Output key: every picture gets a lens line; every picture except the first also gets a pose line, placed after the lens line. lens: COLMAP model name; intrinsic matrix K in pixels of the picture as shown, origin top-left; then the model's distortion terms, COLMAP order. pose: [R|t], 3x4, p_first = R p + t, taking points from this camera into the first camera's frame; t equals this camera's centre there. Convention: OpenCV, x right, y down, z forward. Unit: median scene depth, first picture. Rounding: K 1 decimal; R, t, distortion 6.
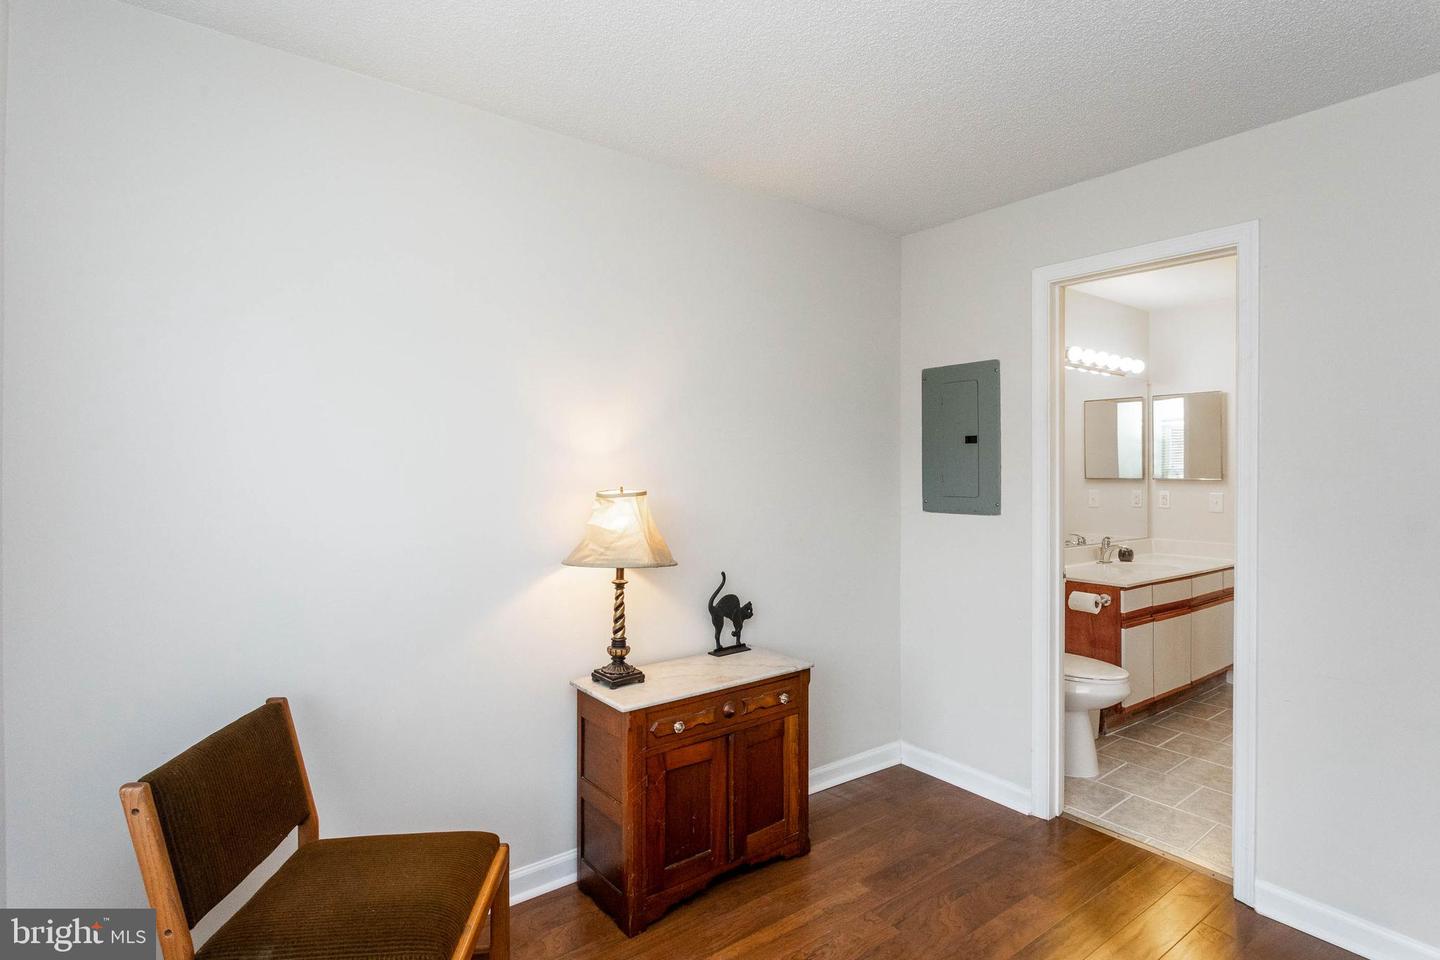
lens RADIAL K [[685.1, 0, 691.6], [0, 685.1, 468.4], [0, 0, 1]] dist [0.002570, -0.000126]
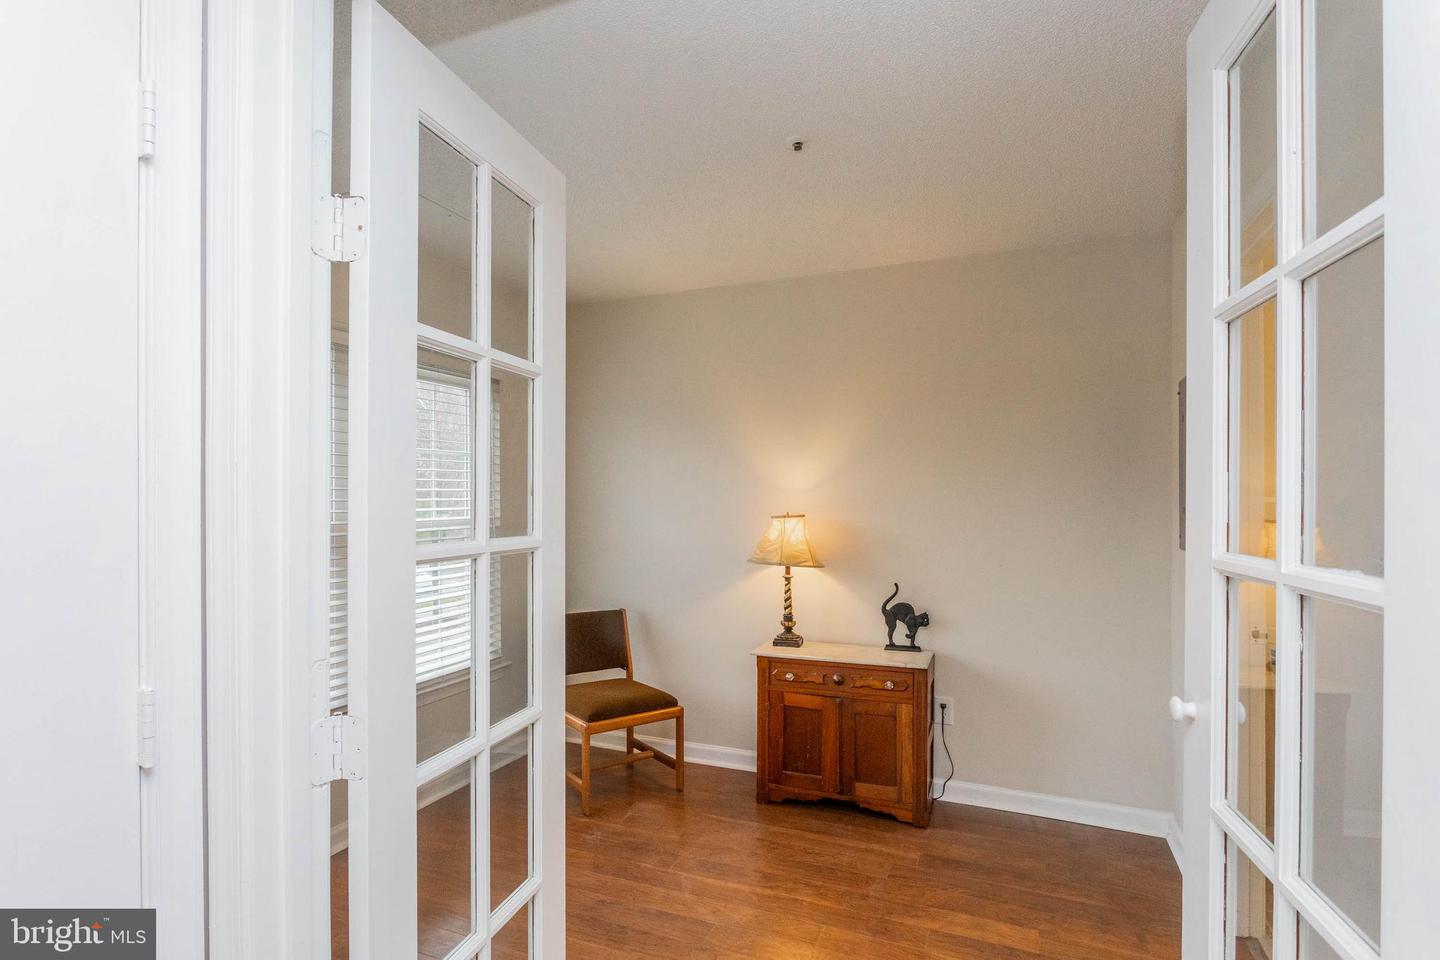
lens RADIAL K [[694.0, 0, 720.0], [0, 694.0, 480.0], [0, 0, 1]] dist [-0.003632, -0.000278]
pose [[0.544525, -0.023302, -0.838421, 1.069764], [0.001474, 0.999639, -0.026825, -0.001392], [0.838744, 0.013371, 0.544362, 0.063031]]
